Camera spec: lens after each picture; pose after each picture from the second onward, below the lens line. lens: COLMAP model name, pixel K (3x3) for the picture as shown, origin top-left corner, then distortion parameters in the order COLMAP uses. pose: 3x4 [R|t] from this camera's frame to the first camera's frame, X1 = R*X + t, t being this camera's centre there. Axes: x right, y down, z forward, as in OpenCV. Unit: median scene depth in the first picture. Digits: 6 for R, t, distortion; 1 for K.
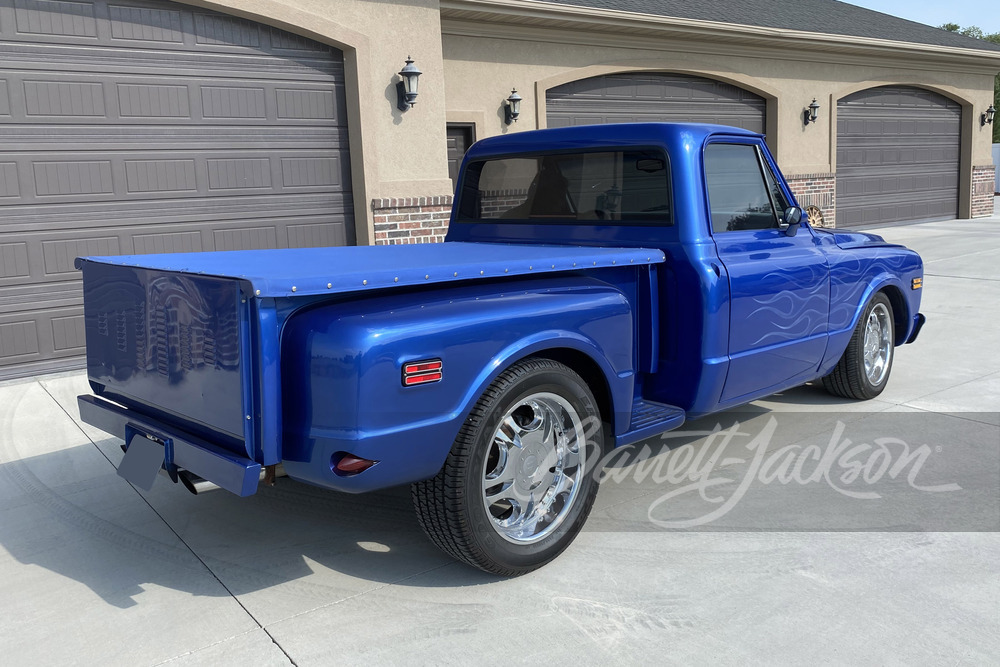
lens RADIAL K [[865.1, 0, 511.5], [0, 865.1, 331.3], [0, 0, 1]] dist [0.014108, -0.003781]
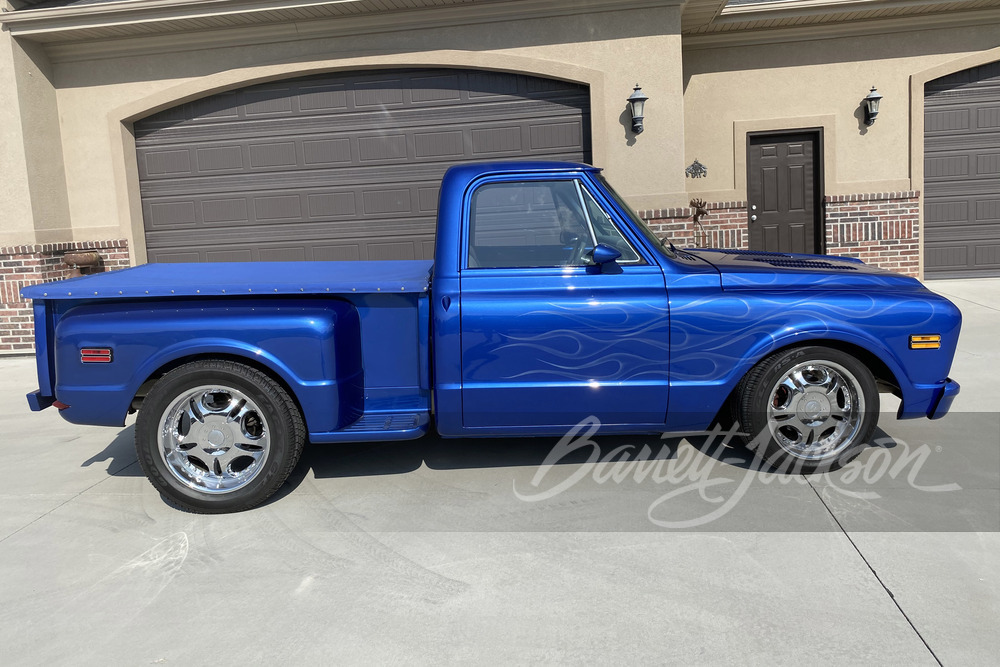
lens RADIAL K [[770.3, 0, 480.0], [0, 770.3, 308.9], [0, 0, 1]] dist [0.008647, 0.003388]
pose [[0.702432, 0.090744, -0.705942, 0.454870], [-0.089757, 0.995215, 0.038617, -0.050855], [0.706068, 0.036237, 0.707216, 0.169135]]
